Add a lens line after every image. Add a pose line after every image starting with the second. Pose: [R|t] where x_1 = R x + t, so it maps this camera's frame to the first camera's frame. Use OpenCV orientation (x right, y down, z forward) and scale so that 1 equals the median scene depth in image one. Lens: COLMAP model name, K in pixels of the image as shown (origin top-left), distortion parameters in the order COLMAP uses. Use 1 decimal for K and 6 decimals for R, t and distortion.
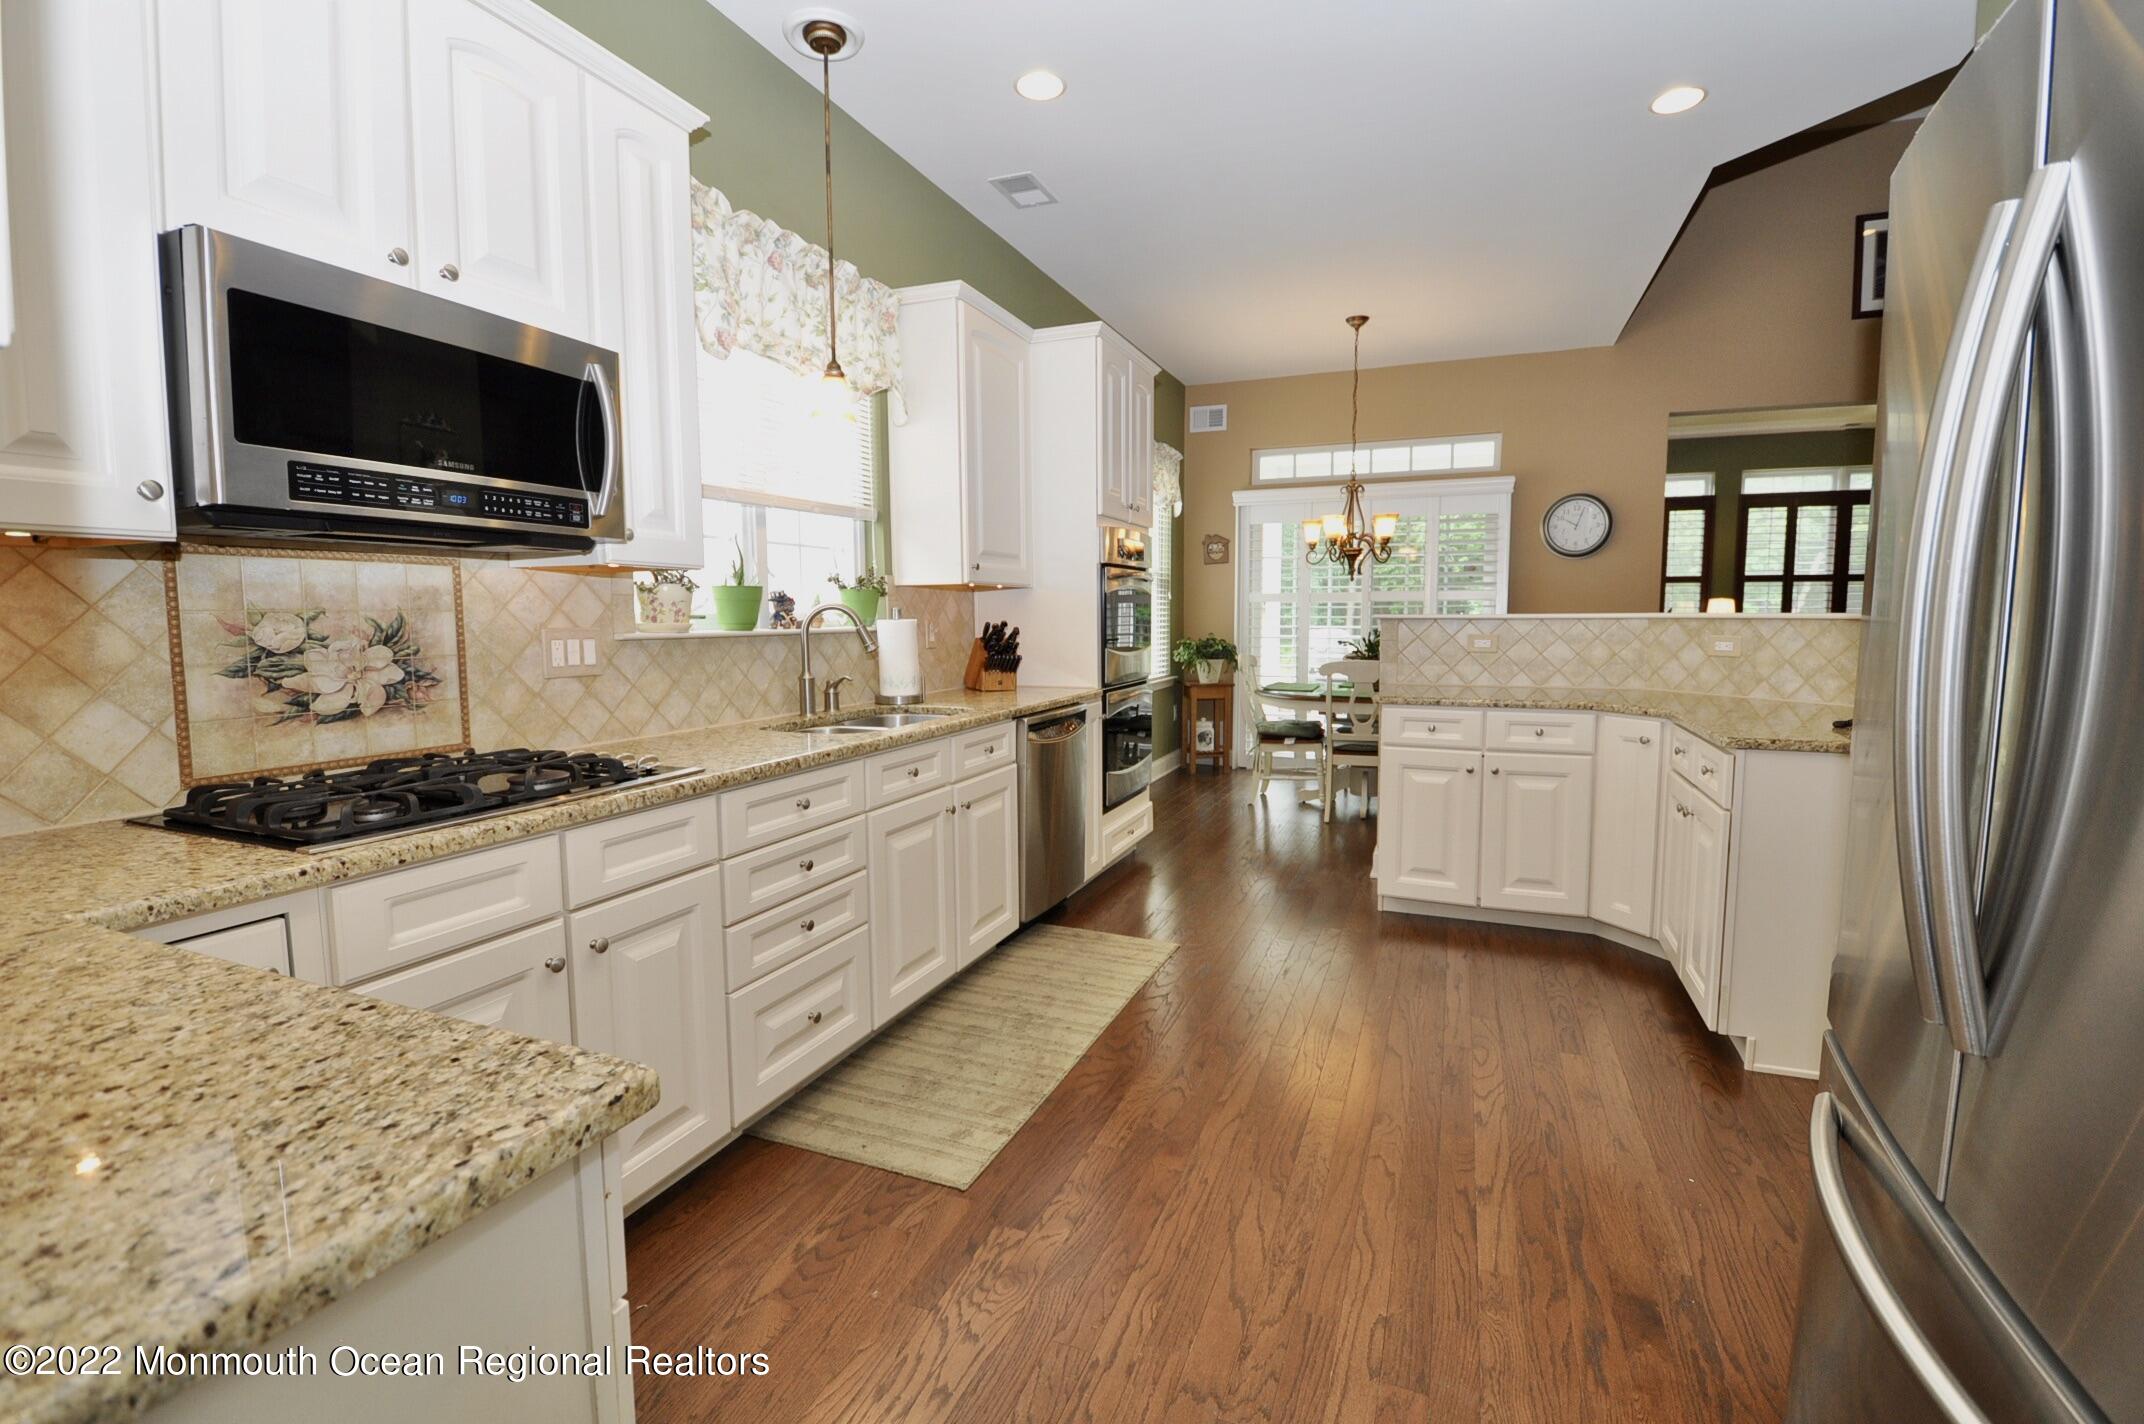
lens RADIAL K [[964.8, 0, 1071.0], [0, 964.8, 709.1], [0, 0, 1]] dist [0.002407, -0.011014]
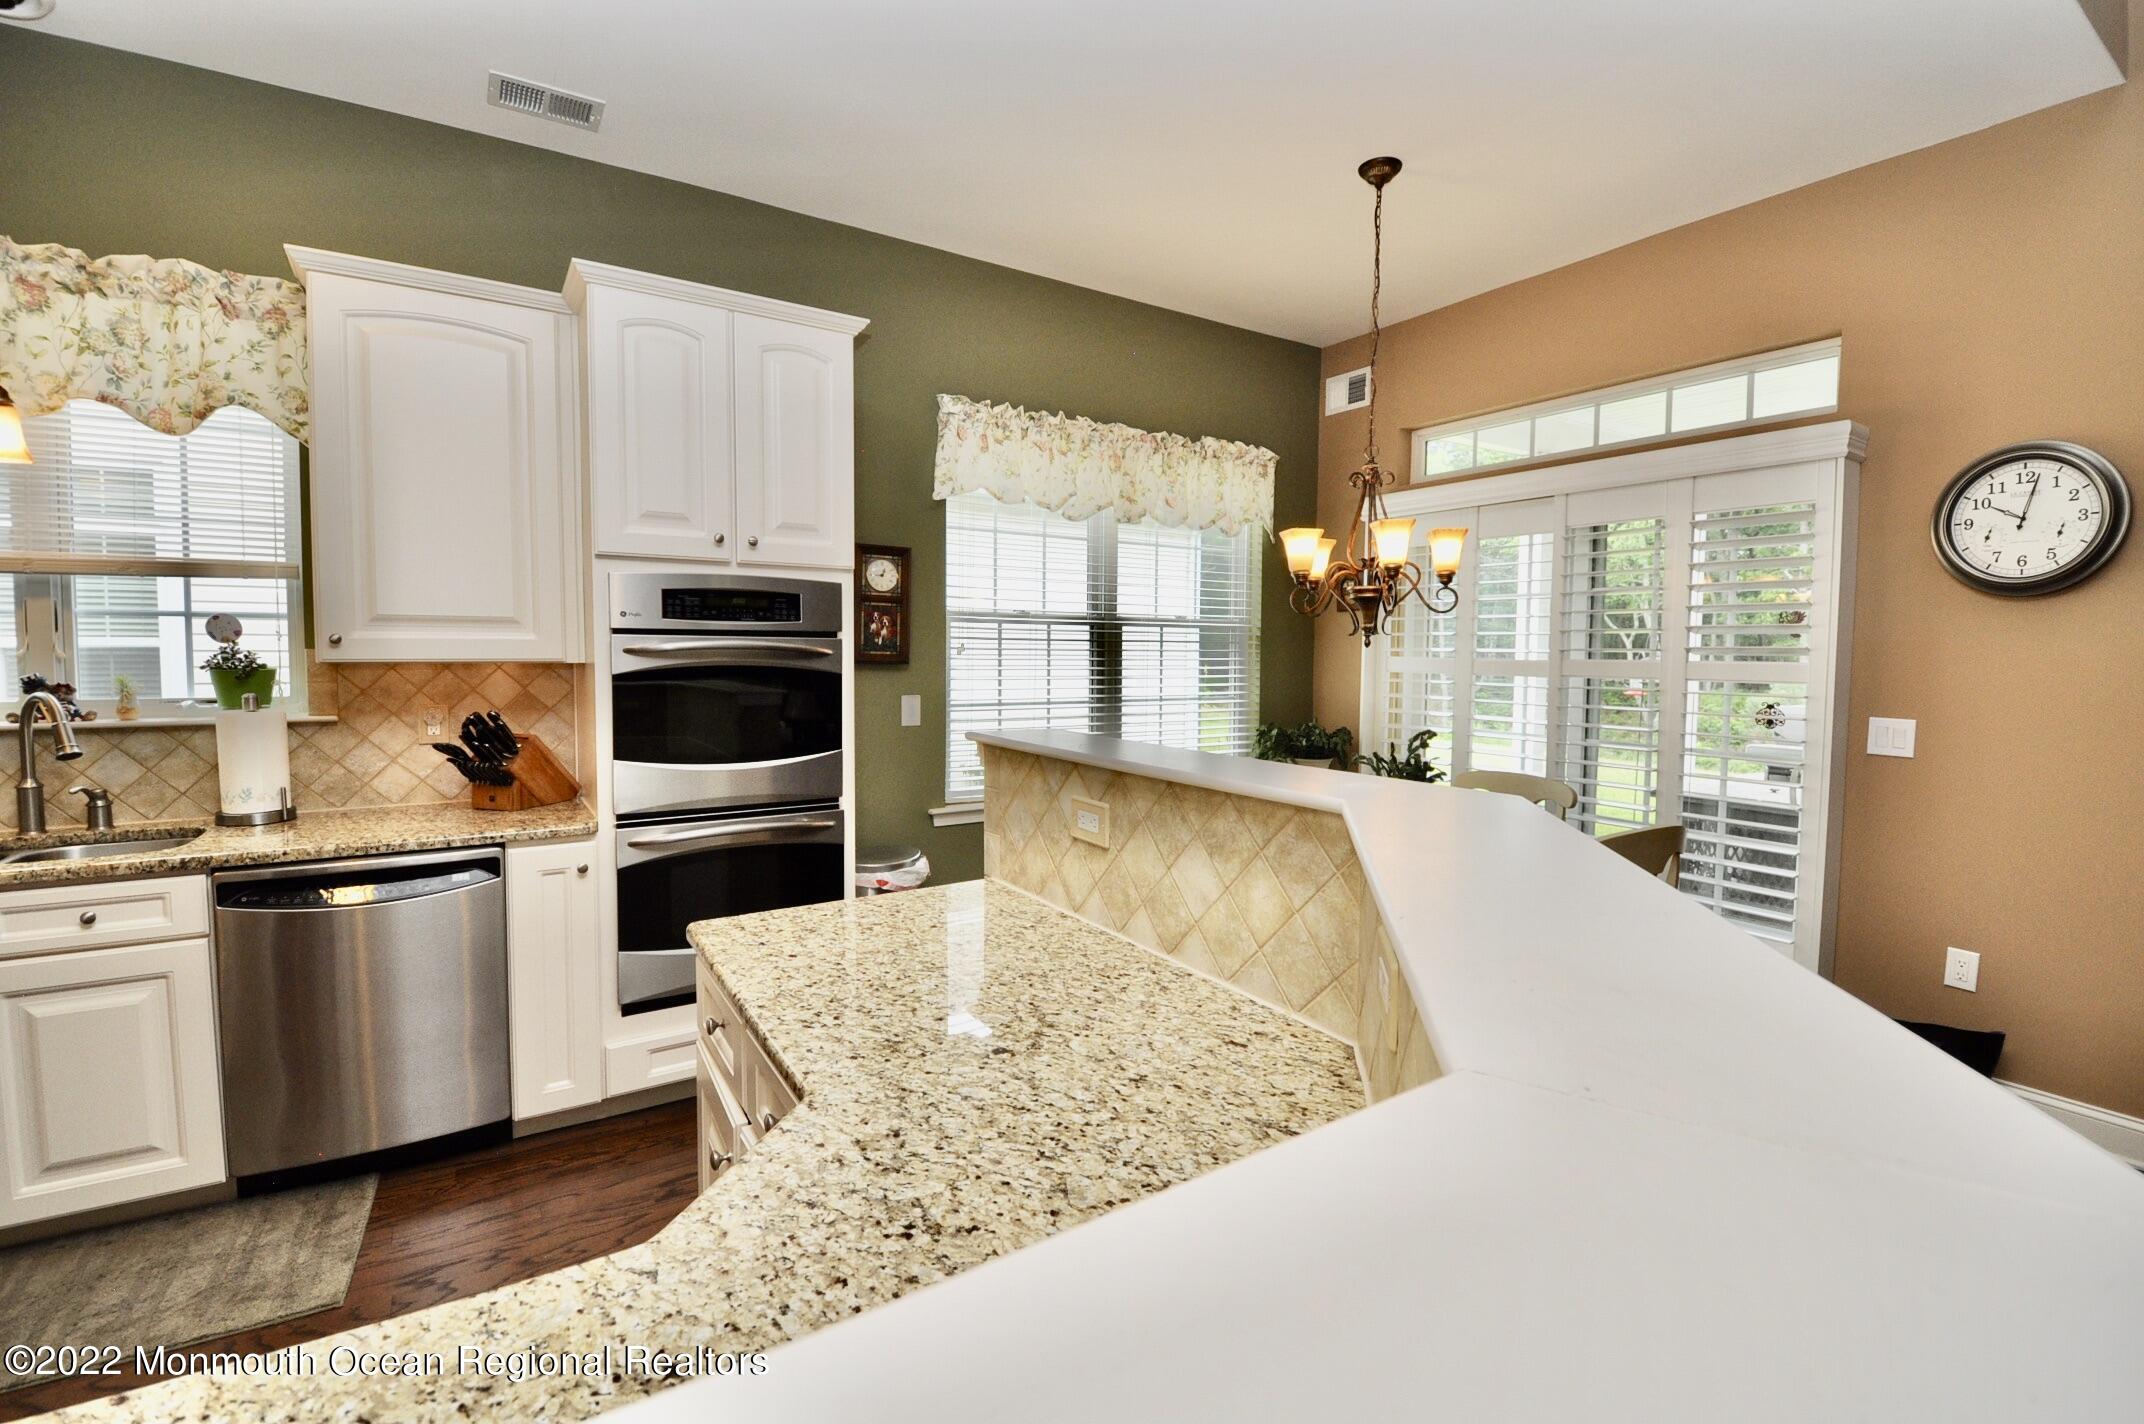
lens RADIAL K [[945.2, 0, 1076.3], [0, 945.2, 696.6], [0, 0, 1]] dist [0.016350, -0.019402]
pose [[0.812899, 0.043812, -0.580755, 1.051208], [-0.070719, 0.997213, -0.023759, -0.179760], [0.578096, 0.060384, 0.813732, 1.053208]]
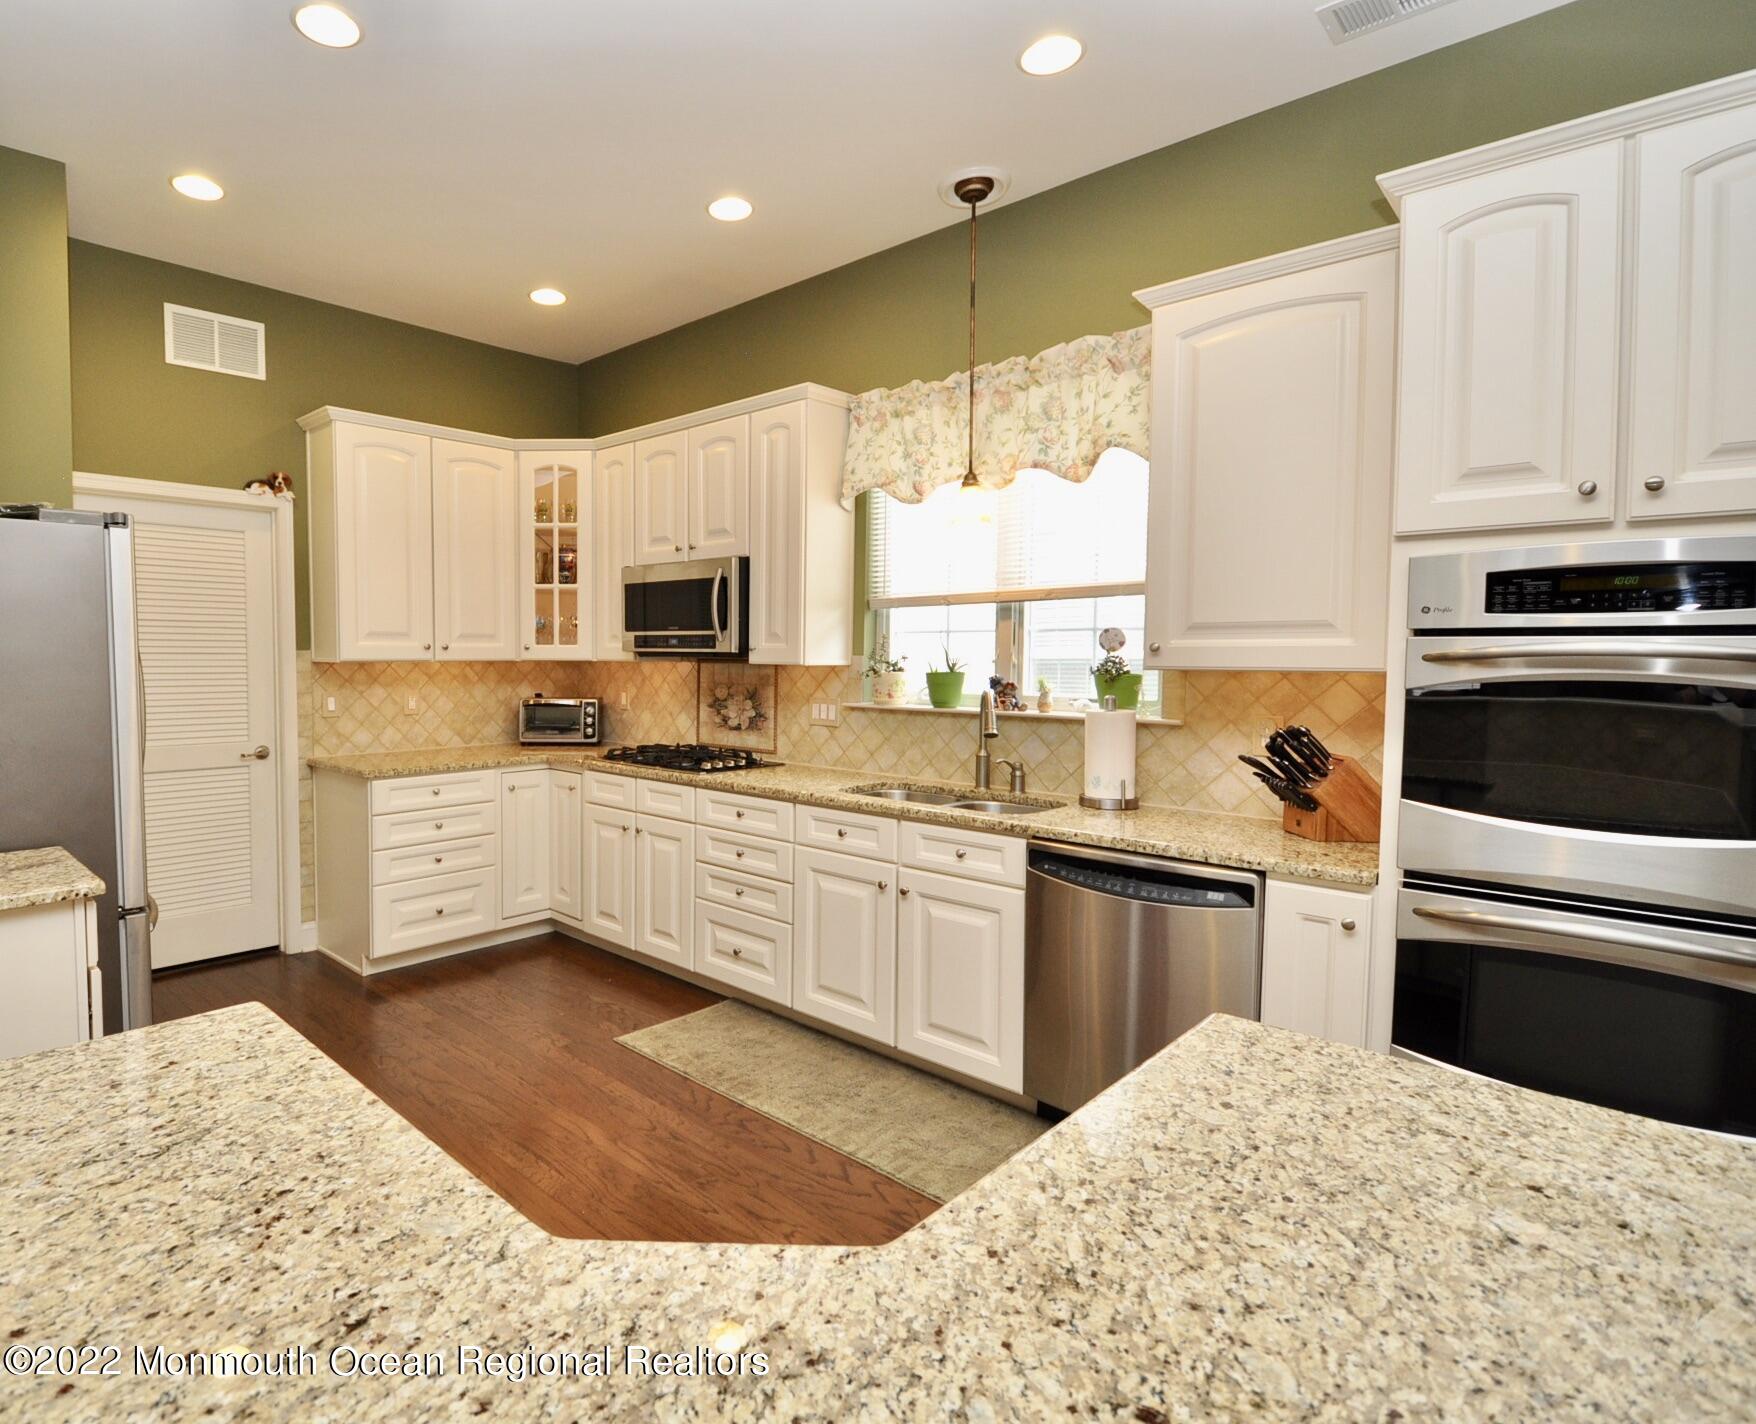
lens RADIAL K [[932.6, 0, 694.0], [0, 932.6, 699.1], [0, 0, 1]] dist [0.022567, -0.029202]
pose [[-0.426583, 0.050976, -0.903011, 1.012311], [-0.087493, 0.991402, 0.097297, -0.207822], [0.900207, 0.120512, -0.418455, 1.387081]]
